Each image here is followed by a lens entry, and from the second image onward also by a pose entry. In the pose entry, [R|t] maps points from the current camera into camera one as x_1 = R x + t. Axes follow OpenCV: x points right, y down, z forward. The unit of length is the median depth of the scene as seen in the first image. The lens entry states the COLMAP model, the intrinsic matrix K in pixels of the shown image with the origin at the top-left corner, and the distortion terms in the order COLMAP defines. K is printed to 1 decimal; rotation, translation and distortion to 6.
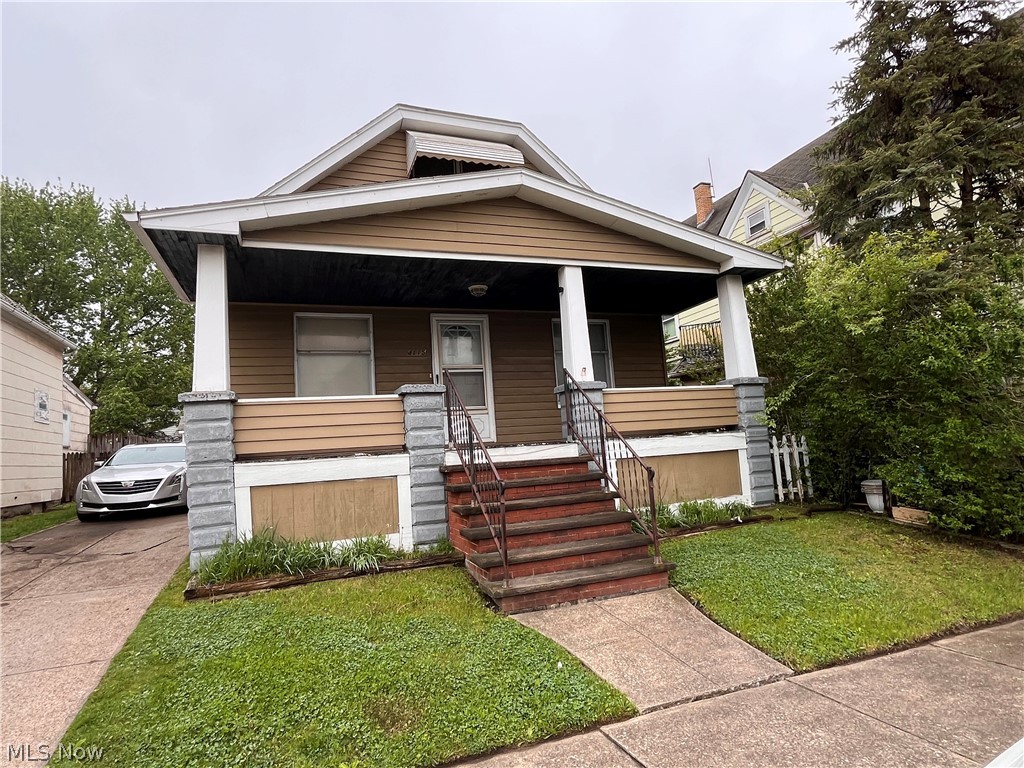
lens RADIAL K [[564.9, 0, 511.5], [0, 564.9, 387.7], [0, 0, 1]] dist [0.003176, -0.000207]
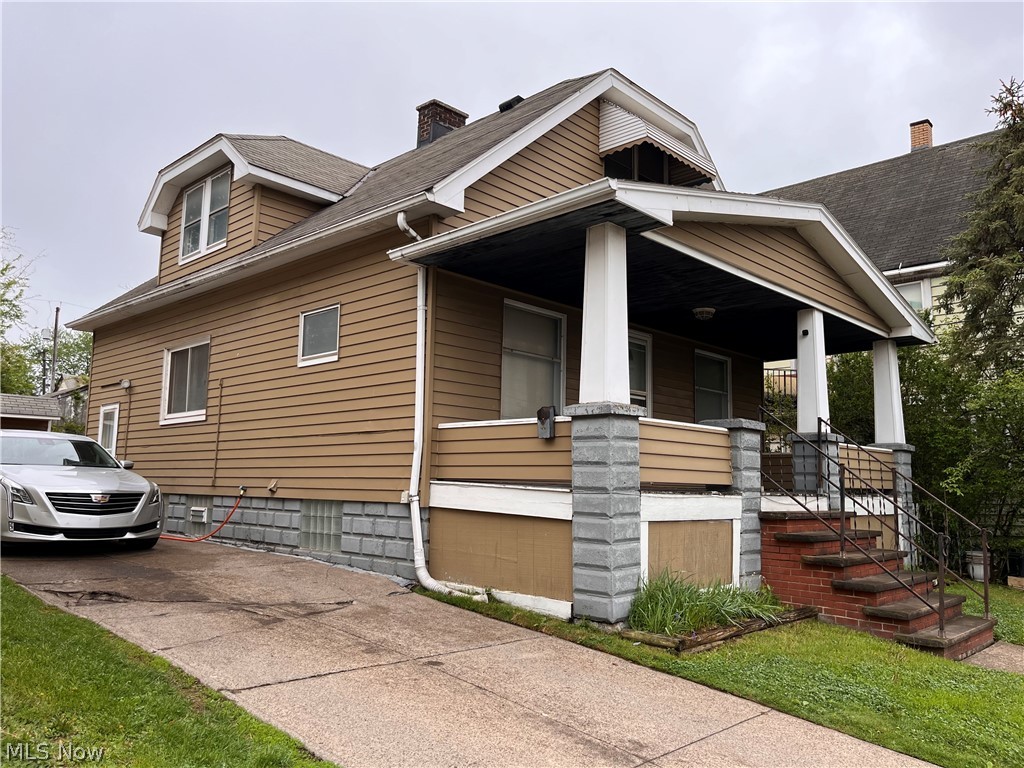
lens RADIAL K [[782.8, 0, 512.6], [0, 782.8, 383.7], [0, 0, 1]] dist [-0.001453, -0.000904]
pose [[0.898751, 0.139028, 0.415834, -1.020124], [-0.125938, 0.990288, -0.058895, 0.058051], [-0.419984, 0.000562, 0.907531, 0.024173]]
